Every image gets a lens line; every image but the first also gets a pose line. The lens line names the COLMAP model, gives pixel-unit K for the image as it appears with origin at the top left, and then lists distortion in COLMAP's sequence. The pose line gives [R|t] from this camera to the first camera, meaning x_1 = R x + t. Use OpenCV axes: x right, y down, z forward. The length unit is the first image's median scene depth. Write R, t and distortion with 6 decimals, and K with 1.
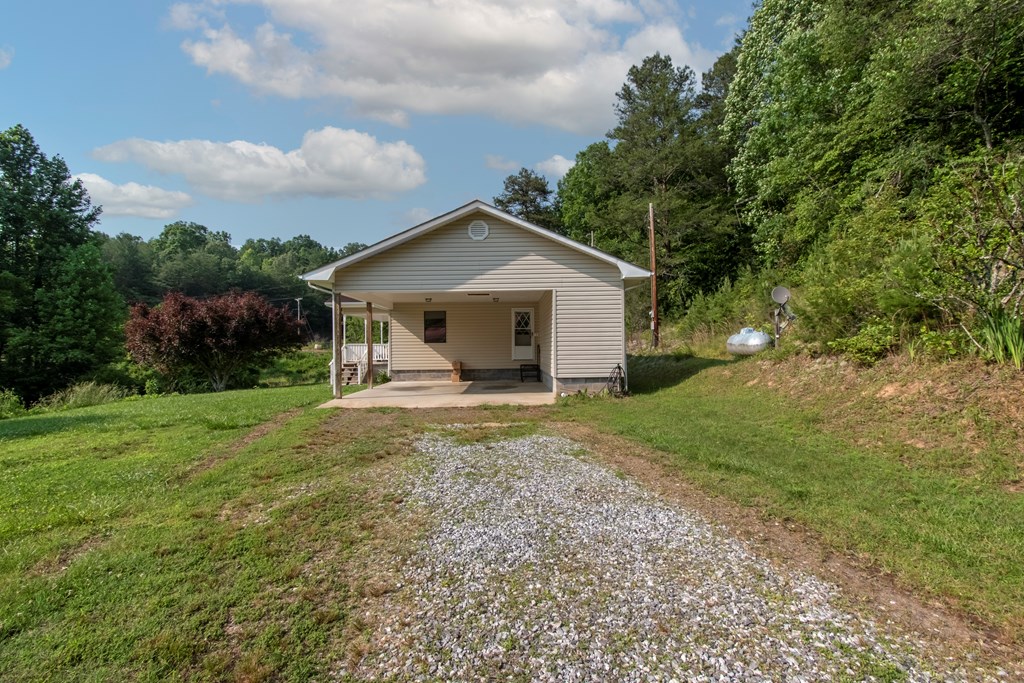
lens RADIAL K [[459.9, 0, 512.0], [0, 459.9, 341.5], [0, 0, 1]] dist [0.016724, -0.014530]
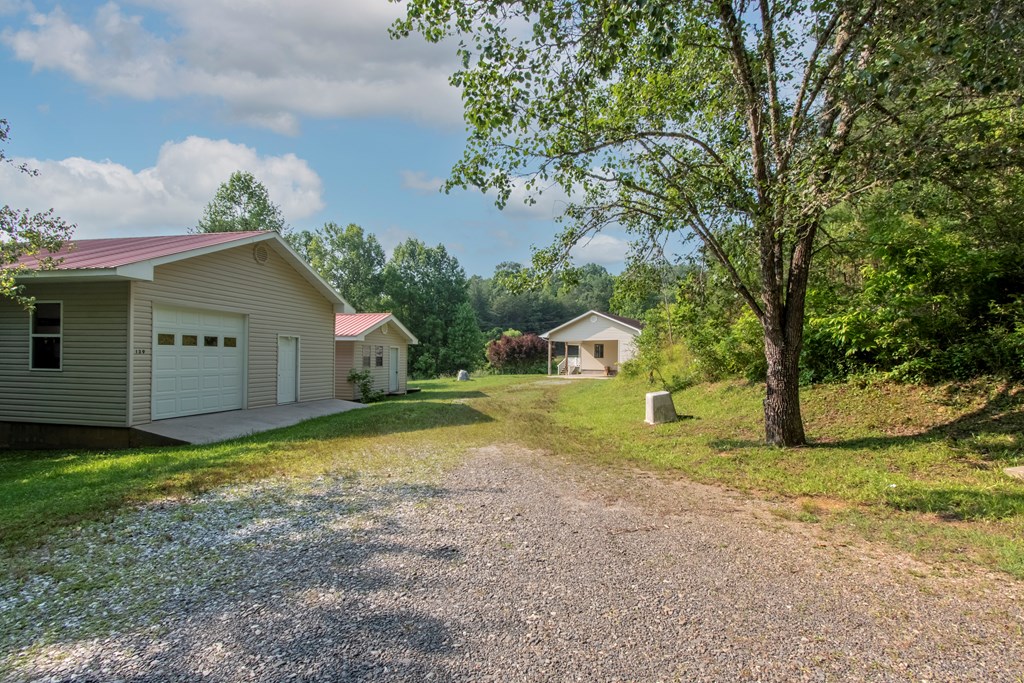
lens RADIAL K [[475.7, 0, 512.2], [0, 475.7, 365.6], [0, 0, 1]] dist [0.002821, 0.000123]
pose [[0.823412, 0.031022, -0.566596, 0.404669], [-0.017996, 0.999430, 0.028566, -0.009475], [0.567159, -0.013325, 0.823501, -0.583018]]
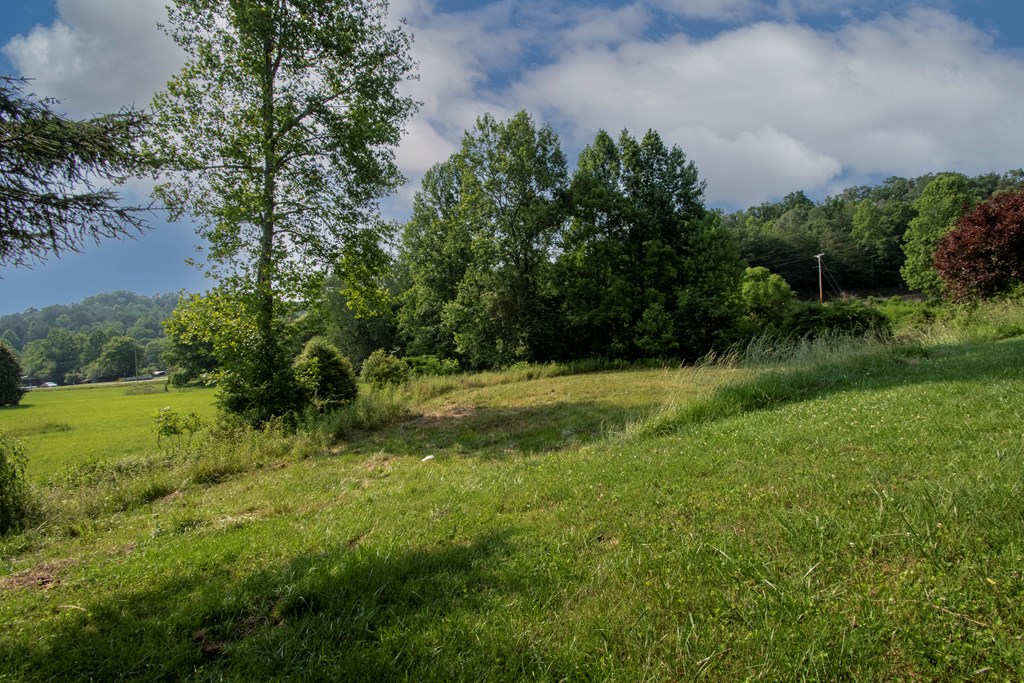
lens RADIAL K [[445.3, 0, 512.3], [0, 445.3, 337.6], [0, 0, 1]] dist [-0.000714, -0.015443]
pose [[0.590274, -0.020458, -0.806944, -0.380254], [0.064481, 0.997679, 0.021874, 0.039049], [0.804624, -0.064945, 0.590223, -0.045422]]
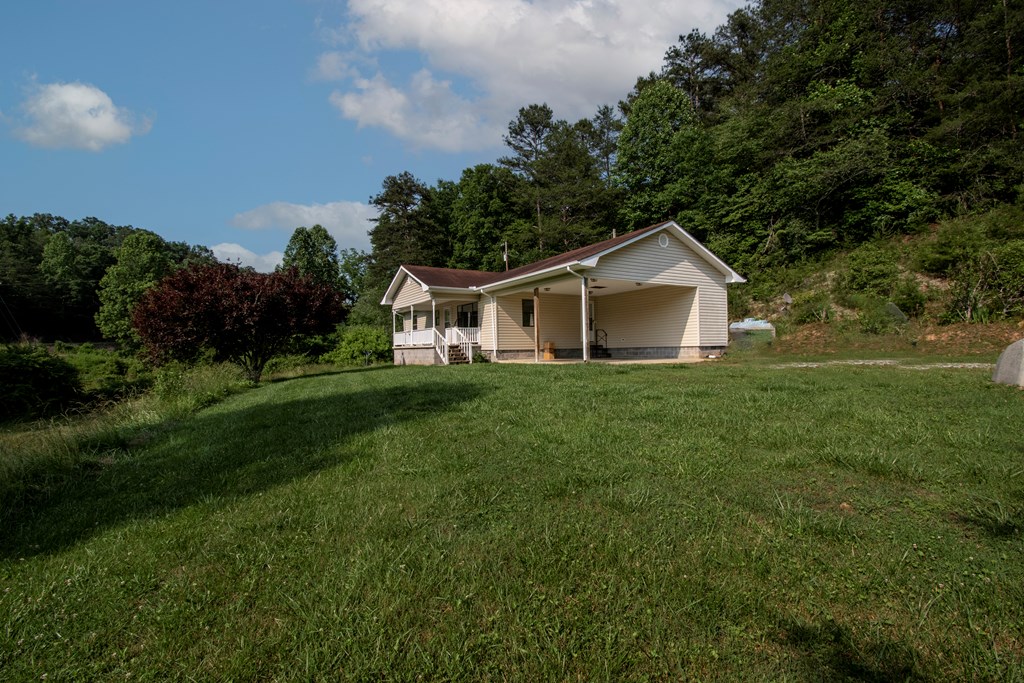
lens RADIAL K [[452.3, 0, 512.0], [0, 452.3, 341.5], [0, 0, 1]] dist [0.003298, -0.015845]
pose [[0.859357, 0.003822, 0.511361, -0.394549], [0.003128, 0.999914, -0.012731, 0.027347], [-0.511366, 0.012540, 0.859271, 0.017688]]
